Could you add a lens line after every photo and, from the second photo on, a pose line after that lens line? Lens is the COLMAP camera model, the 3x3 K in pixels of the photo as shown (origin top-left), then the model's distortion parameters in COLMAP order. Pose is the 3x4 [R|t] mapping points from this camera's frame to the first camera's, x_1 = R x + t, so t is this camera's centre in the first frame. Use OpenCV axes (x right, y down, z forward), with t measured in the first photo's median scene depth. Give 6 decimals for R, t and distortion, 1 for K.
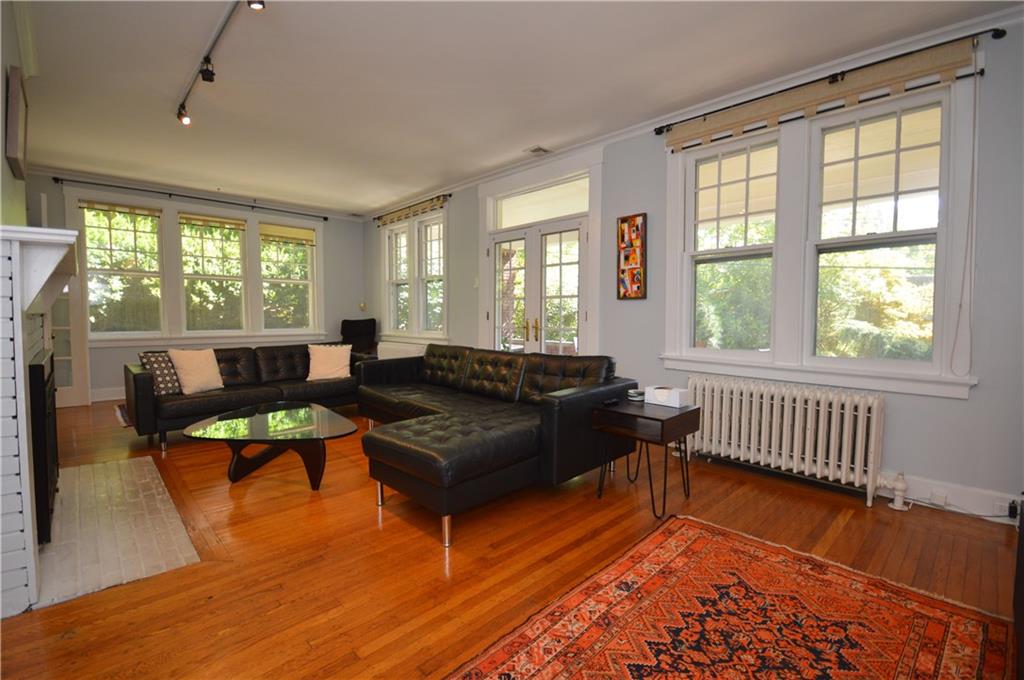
lens RADIAL K [[454.1, 0, 510.9], [0, 454.1, 341.7], [0, 0, 1]] dist [0.009294, -0.010518]
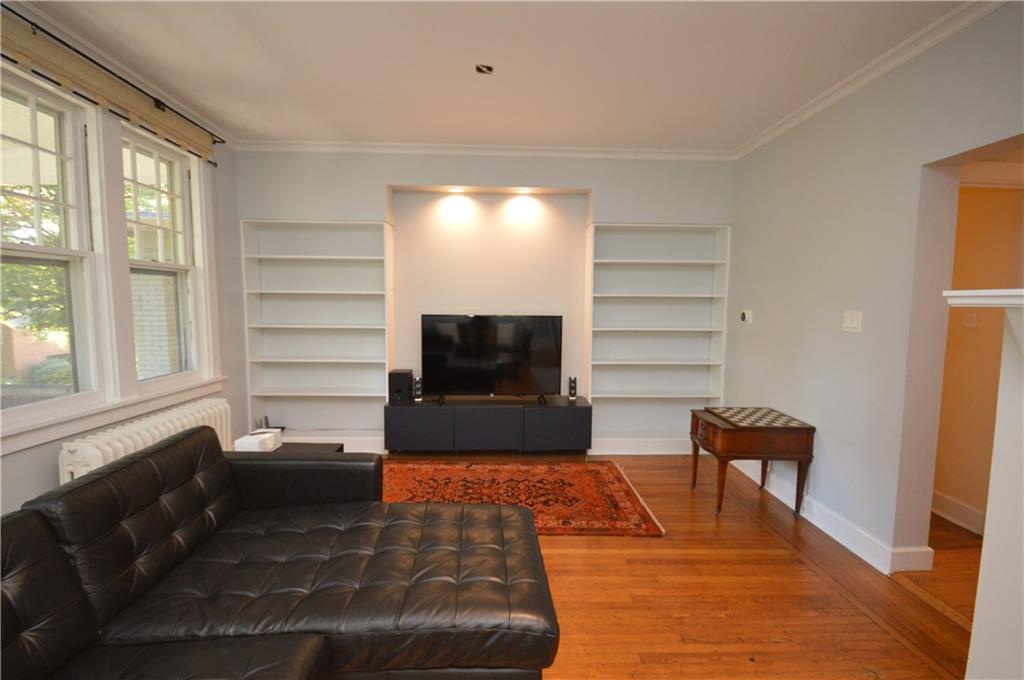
lens RADIAL K [[454.1, 0, 511.2], [0, 454.1, 343.6], [0, 0, 1]] dist [0.009294, -0.010518]
pose [[-0.734743, -0.066300, 0.675097, -0.396878], [0.031553, 0.990795, 0.131645, -0.113866], [-0.677611, 0.118027, -0.725888, 0.875873]]
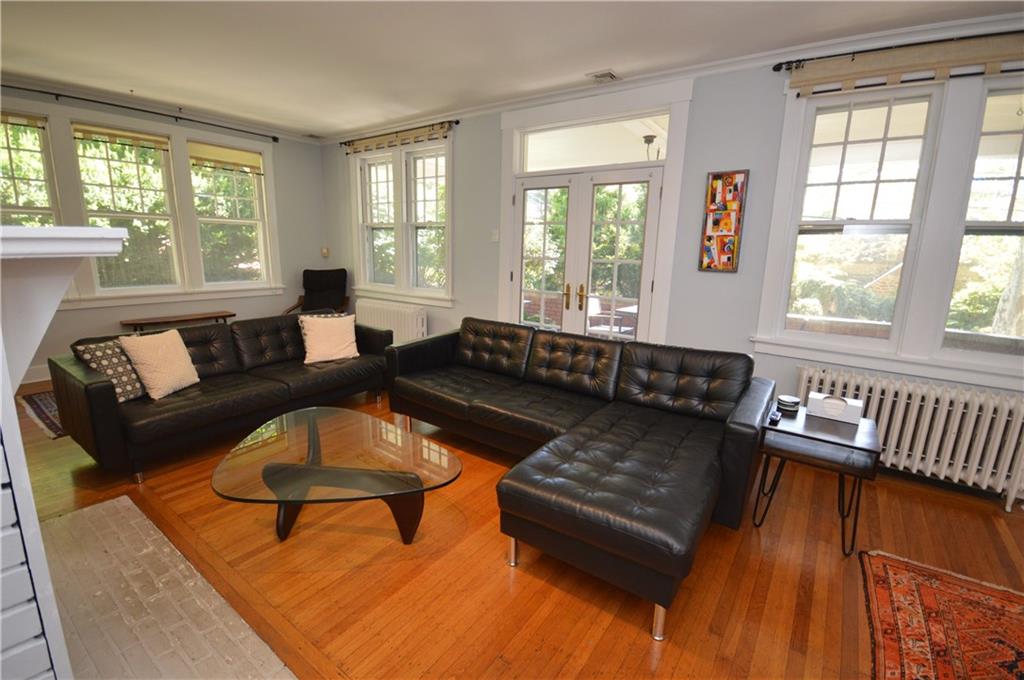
lens RADIAL K [[454.1, 0, 509.2], [0, 454.1, 342.1], [0, 0, 1]] dist [0.009294, -0.010518]
pose [[0.983357, -0.016980, 0.180891, -0.278953], [-0.010656, 0.988518, 0.150724, -0.084927], [-0.181373, -0.150143, 0.971885, 0.201737]]
